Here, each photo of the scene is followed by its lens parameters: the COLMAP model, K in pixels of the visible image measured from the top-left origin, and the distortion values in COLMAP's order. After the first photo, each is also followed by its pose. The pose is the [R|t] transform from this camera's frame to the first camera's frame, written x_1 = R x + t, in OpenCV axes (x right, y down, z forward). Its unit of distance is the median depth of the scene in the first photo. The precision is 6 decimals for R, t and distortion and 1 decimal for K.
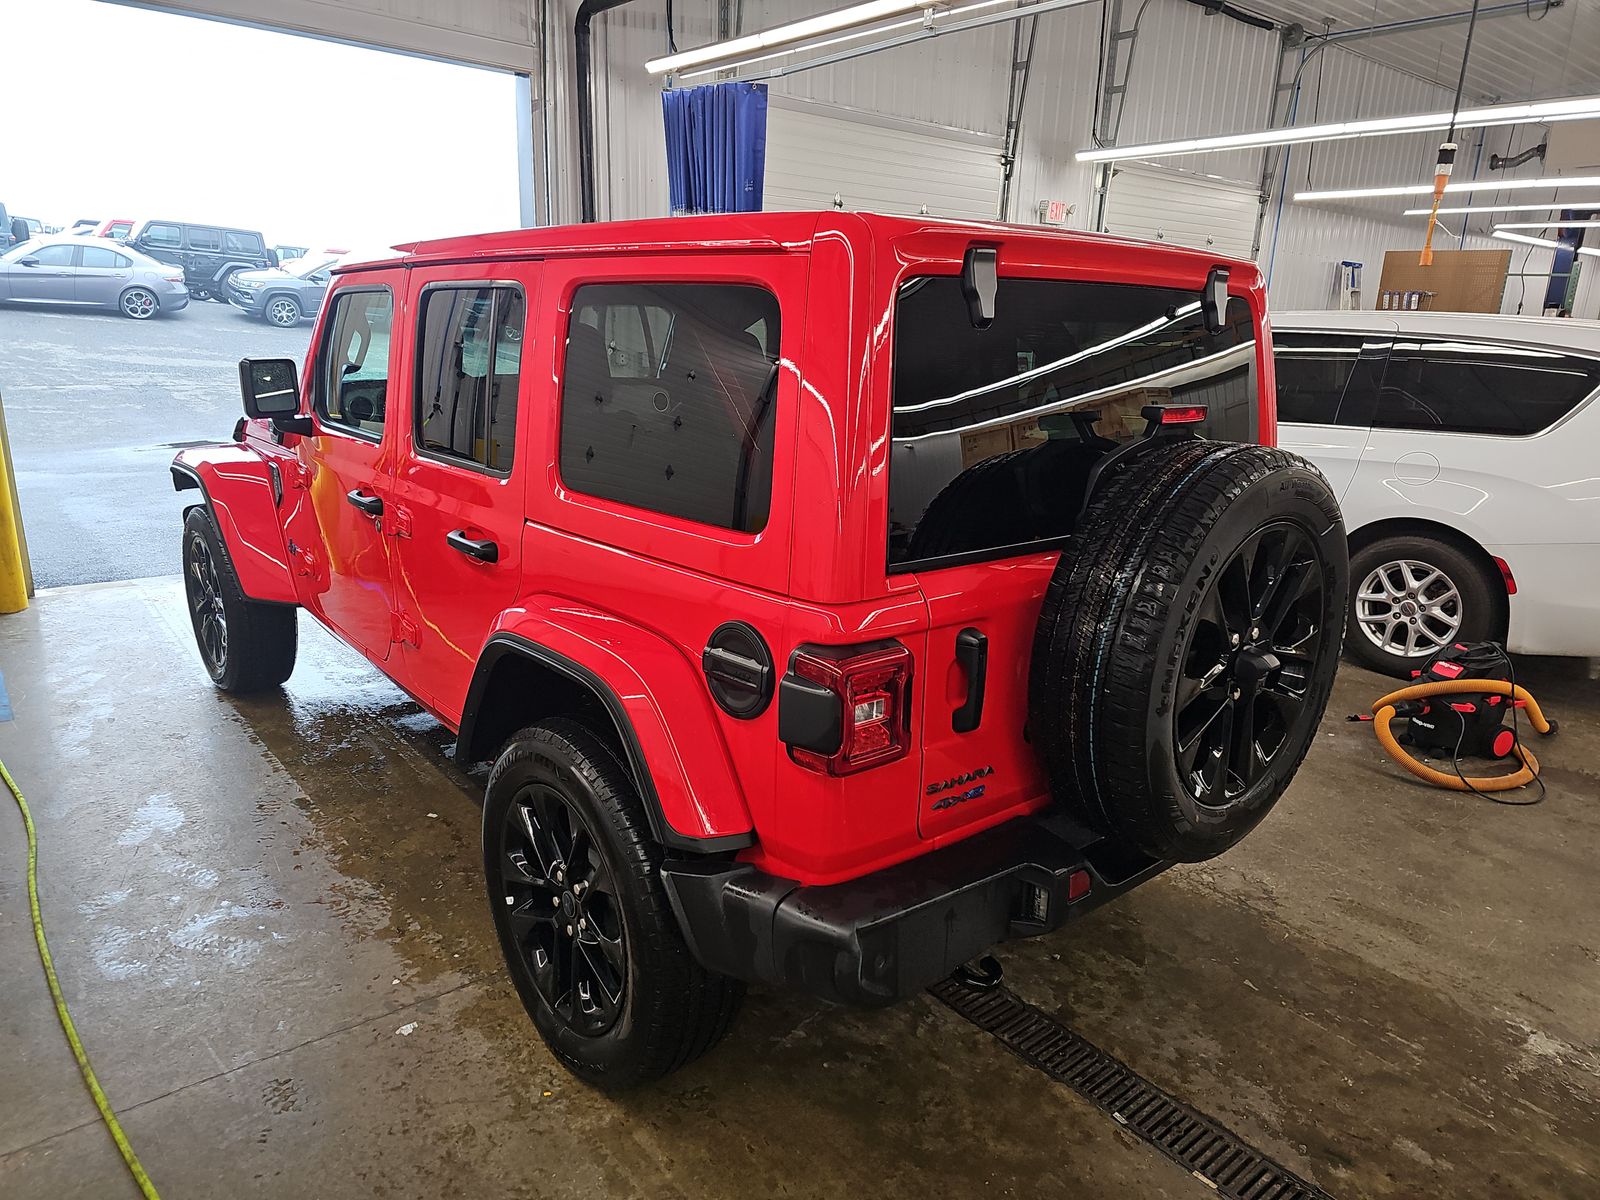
lens RADIAL K [[1081.7, 0, 798.6], [0, 1081.7, 615.6], [0, 0, 1]] dist [0.019633, -0.008324]
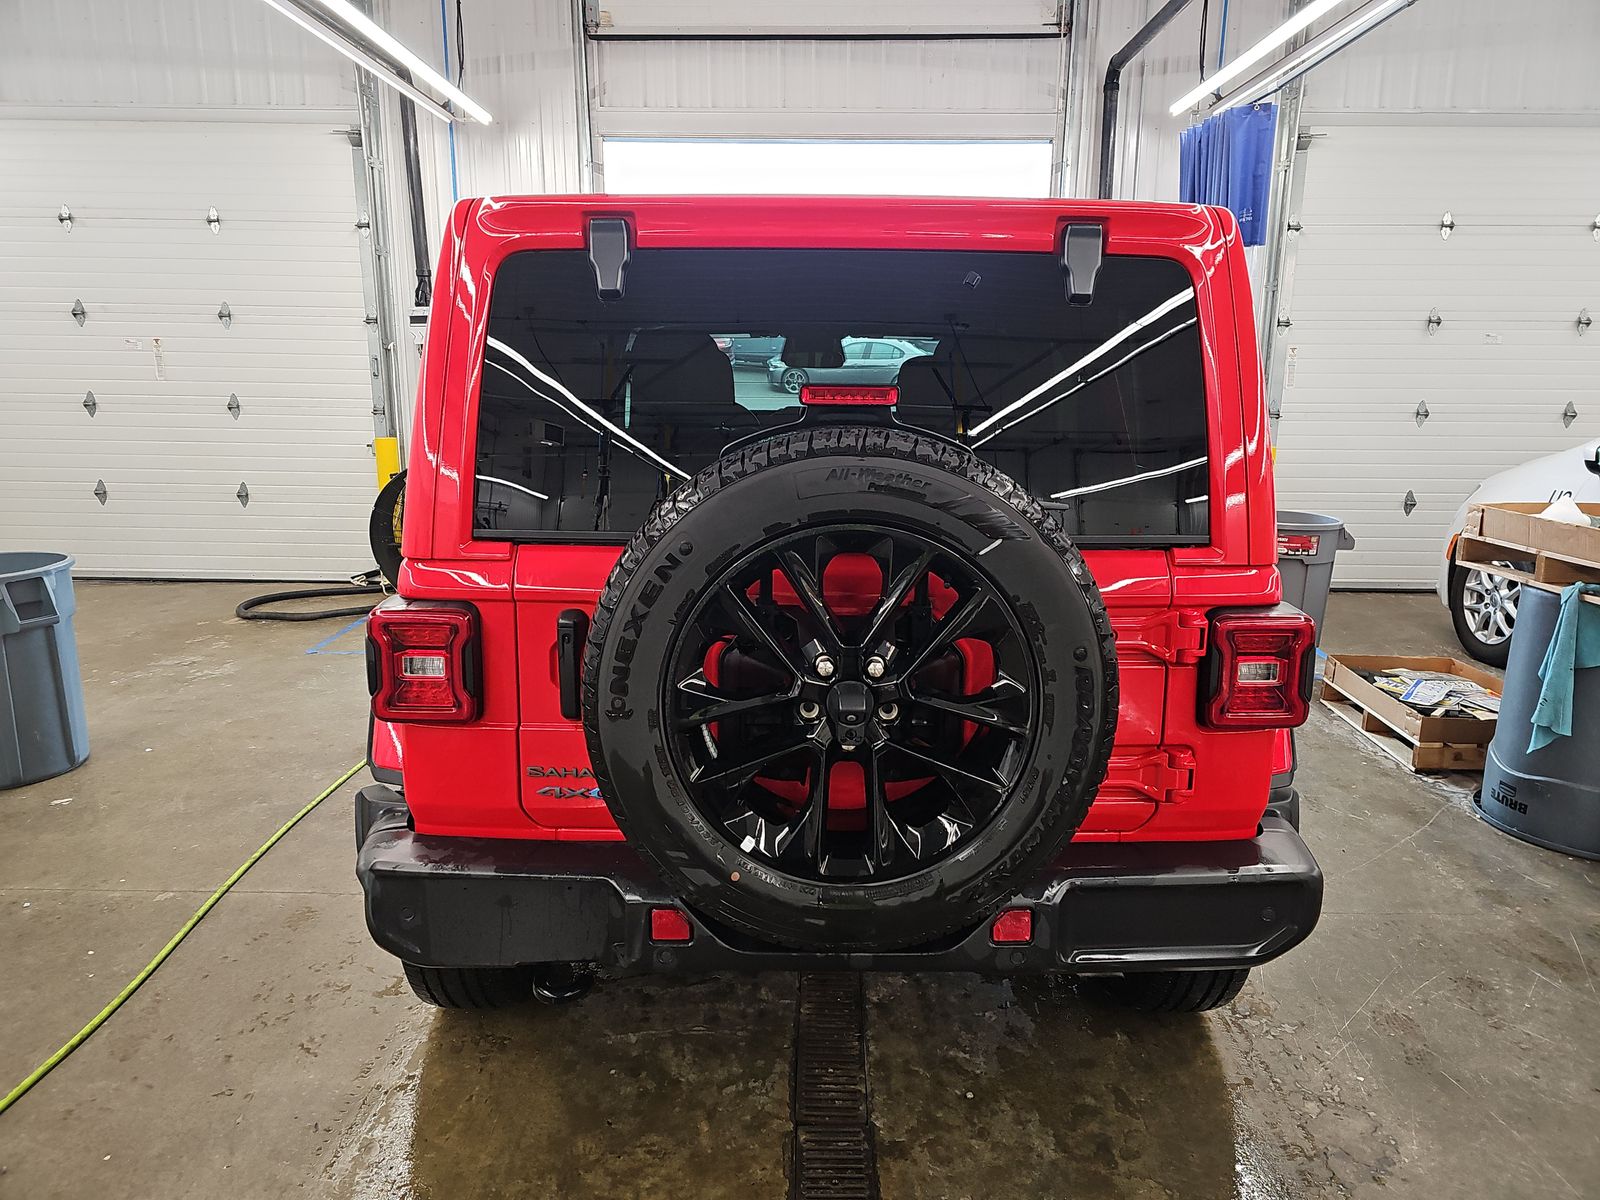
lens RADIAL K [[1081.7, 0, 806.0], [0, 1081.7, 590.6], [0, 0, 1]] dist [0.019633, -0.008324]
pose [[0.753734, 0.098033, -0.649827, 0.767790], [-0.158287, 0.986782, -0.034731, -0.004278], [0.637833, 0.129037, 0.759288, 0.326201]]
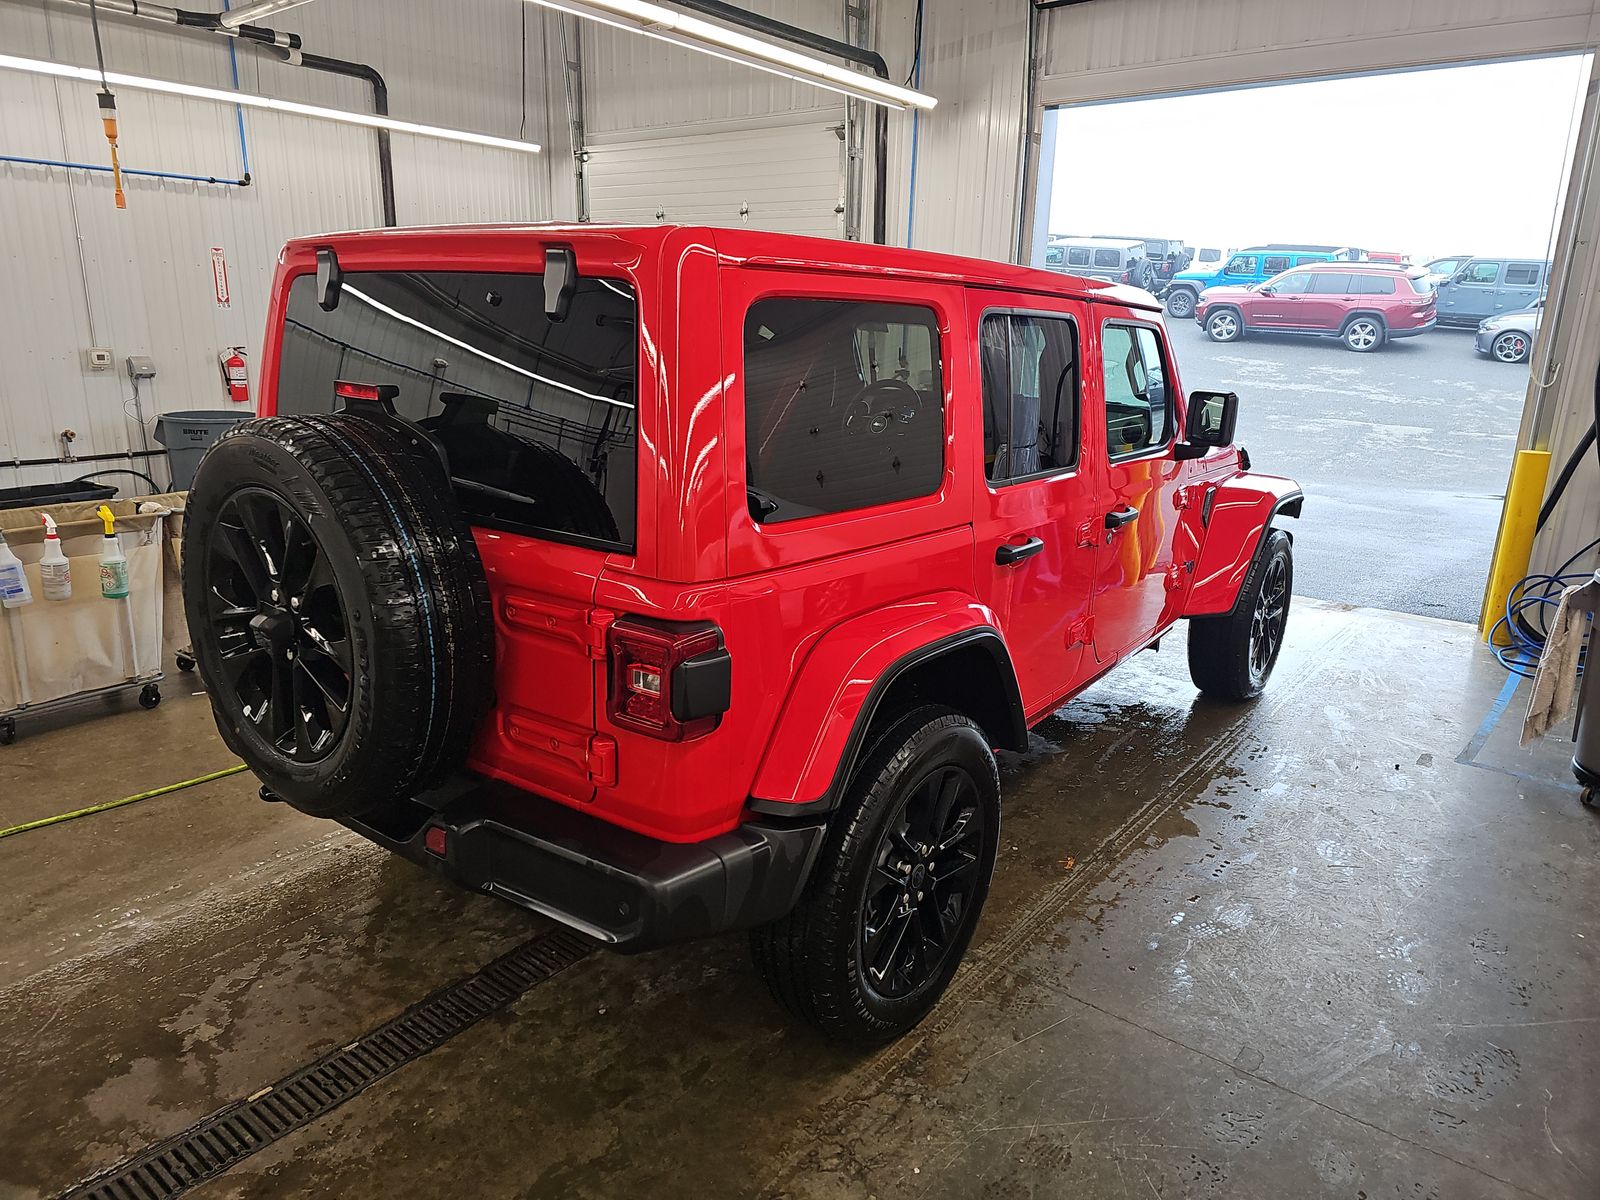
lens RADIAL K [[1081.7, 0, 810.0], [0, 1081.7, 588.5], [0, 0, 1]] dist [0.019633, -0.008324]
pose [[0.184385, 0.209684, -0.960227, 1.303764], [-0.282169, 0.947143, 0.152644, -0.253260], [0.941479, 0.242800, 0.233805, 1.057962]]
